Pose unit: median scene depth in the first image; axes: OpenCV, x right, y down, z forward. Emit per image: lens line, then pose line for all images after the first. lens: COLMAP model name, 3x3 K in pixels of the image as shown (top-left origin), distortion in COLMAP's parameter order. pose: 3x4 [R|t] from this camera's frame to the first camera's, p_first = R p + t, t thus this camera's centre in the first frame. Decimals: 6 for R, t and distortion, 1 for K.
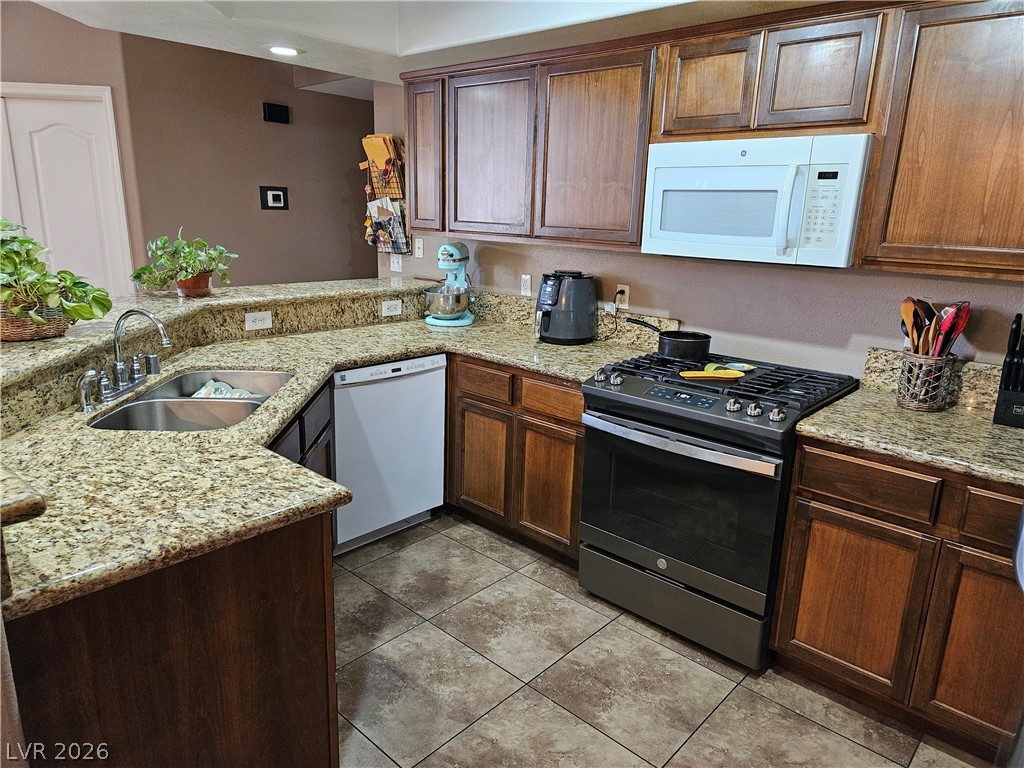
lens RADIAL K [[681.4, 0, 514.9], [0, 681.4, 387.1], [0, 0, 1]] dist [0.077512, -0.064464]
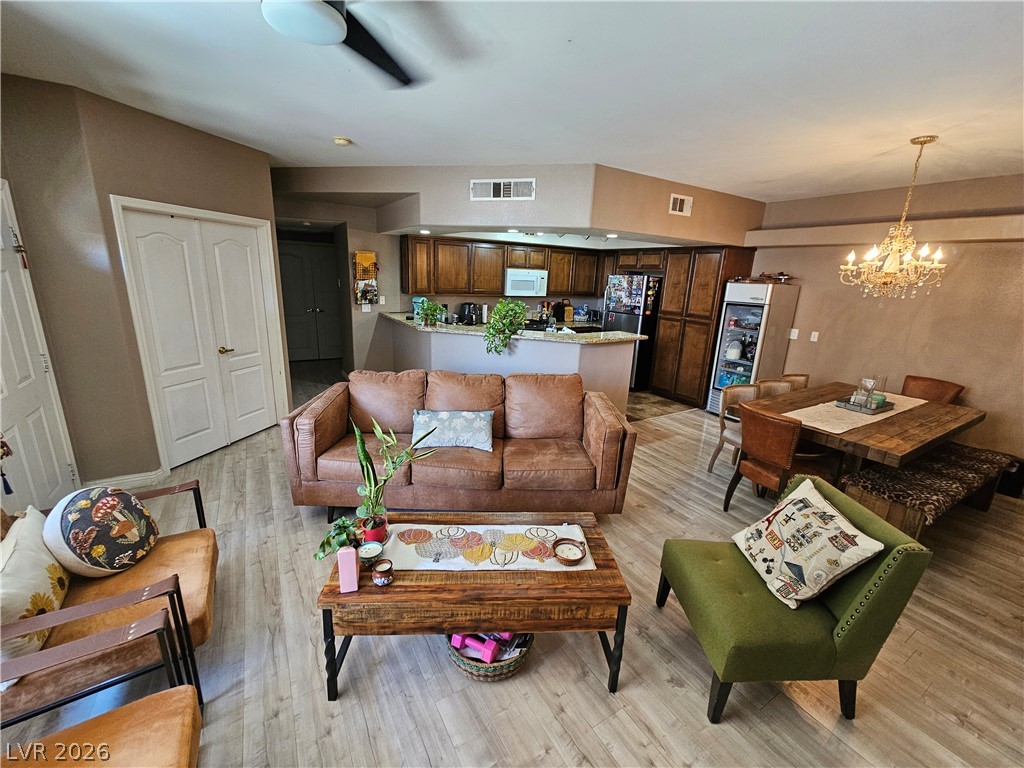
lens RADIAL K [[419.9, 0, 511.8], [0, 419.9, 383.7], [0, 0, 1]] dist [-0.000498, 0.000380]
pose [[0.279556, -0.263312, 0.923318, -2.269377], [0.214428, 0.954493, 0.207279, -0.215883], [-0.935879, 0.140039, 0.323295, 0.272510]]
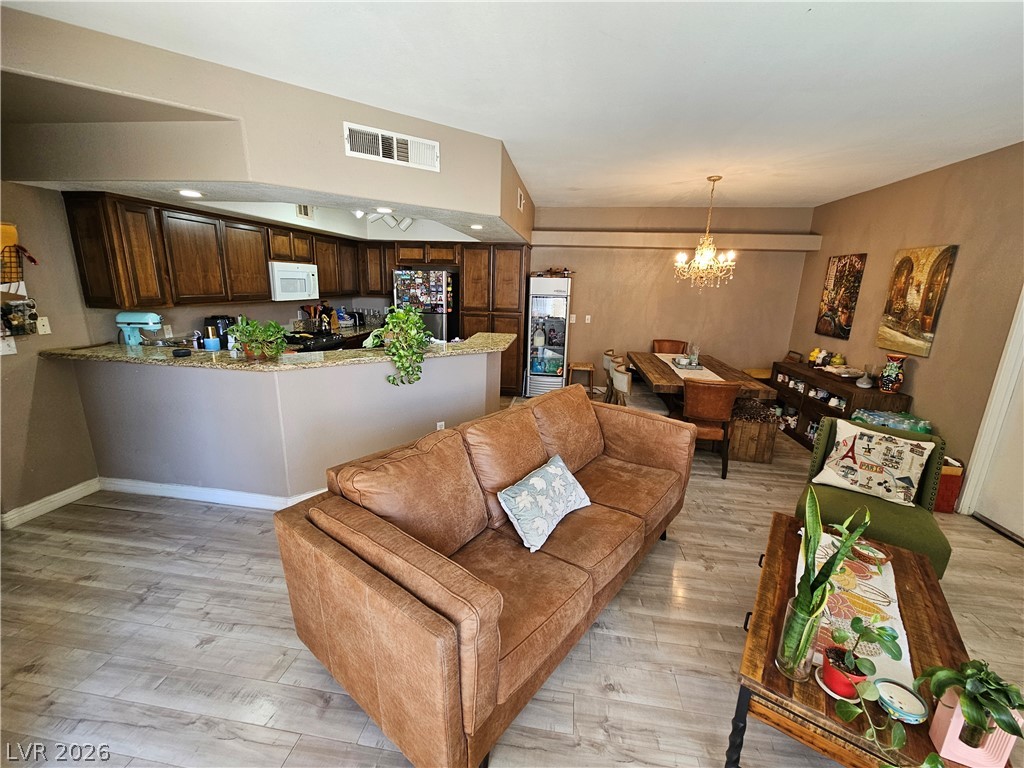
lens RADIAL K [[419.9, 0, 512.0], [0, 419.9, 384.2], [0, 0, 1]] dist [-0.000498, 0.000380]
pose [[-0.559952, -0.243336, 0.791986, -1.812513], [0.166473, 0.903360, 0.395255, -0.419404], [-0.811629, 0.353168, -0.465329, 1.187386]]
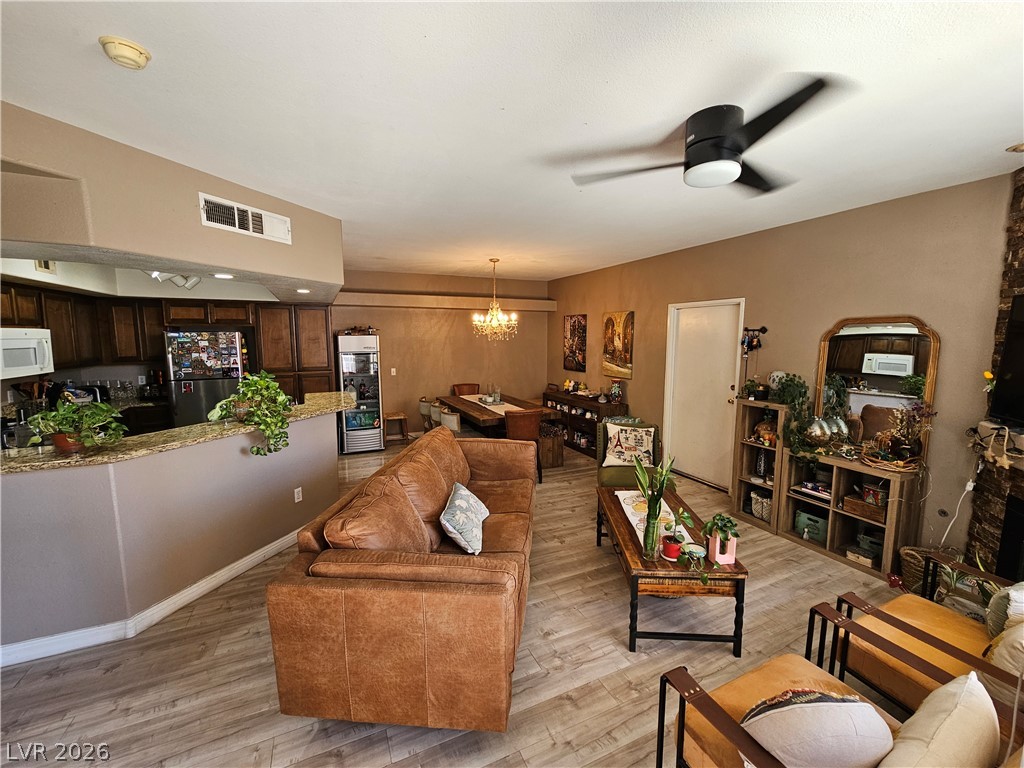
lens RADIAL K [[419.9, 0, 512.5], [0, 419.9, 383.6], [0, 0, 1]] dist [-0.000498, 0.000380]
pose [[-0.922529, -0.075604, 0.378451, -1.722411], [0.070169, 0.931420, 0.357119, -0.539221], [-0.379496, 0.356008, -0.853956, 1.546026]]
